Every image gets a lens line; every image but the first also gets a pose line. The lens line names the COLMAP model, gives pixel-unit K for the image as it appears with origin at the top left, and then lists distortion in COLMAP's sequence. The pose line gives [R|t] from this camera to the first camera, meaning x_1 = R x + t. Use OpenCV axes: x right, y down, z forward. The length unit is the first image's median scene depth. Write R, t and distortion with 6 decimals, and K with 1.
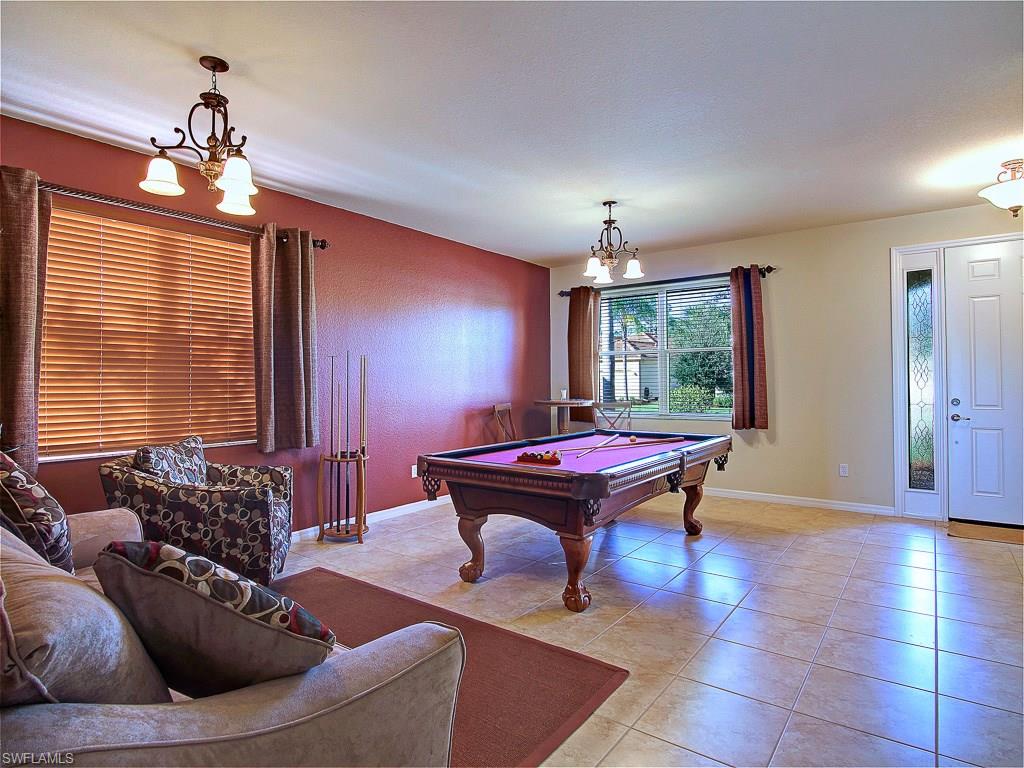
lens RADIAL K [[560.6, 0, 509.8], [0, 560.6, 370.5], [0, 0, 1]] dist [-0.017864, -0.001389]
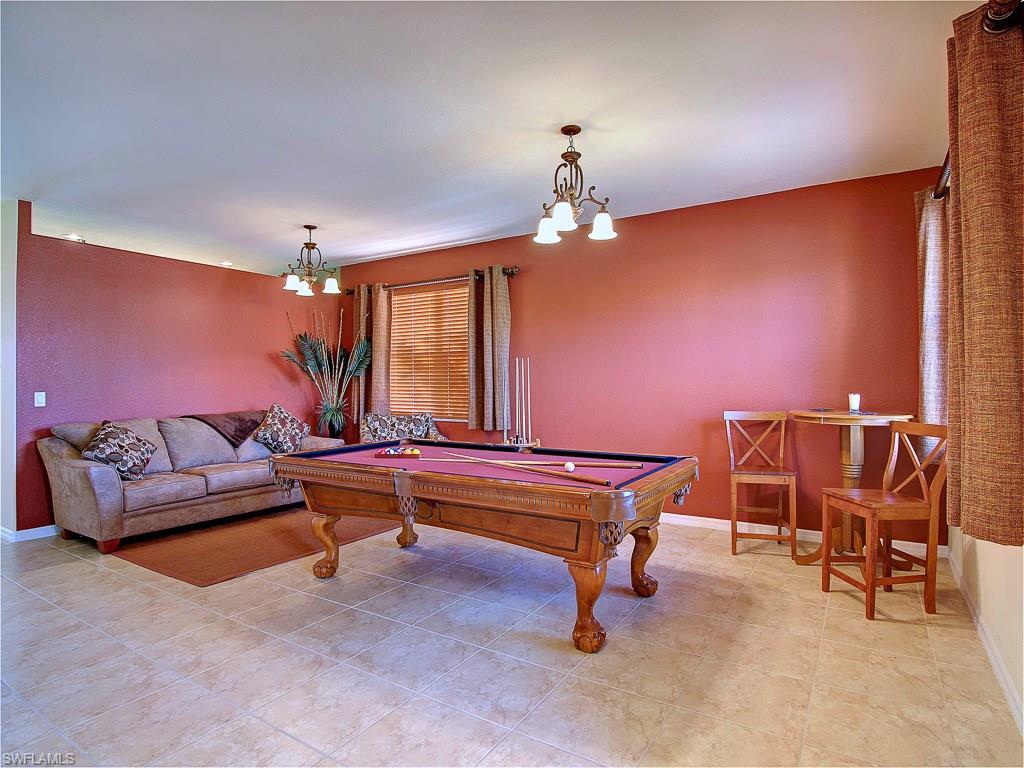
lens RADIAL K [[560.6, 0, 509.8], [0, 560.6, 370.5], [0, 0, 1]] dist [-0.017864, -0.001389]
pose [[0.070743, -0.015332, -0.997377, 1.128942], [0.017433, 0.999748, -0.014132, 0.019130], [0.997342, -0.016387, 0.070993, 1.120312]]
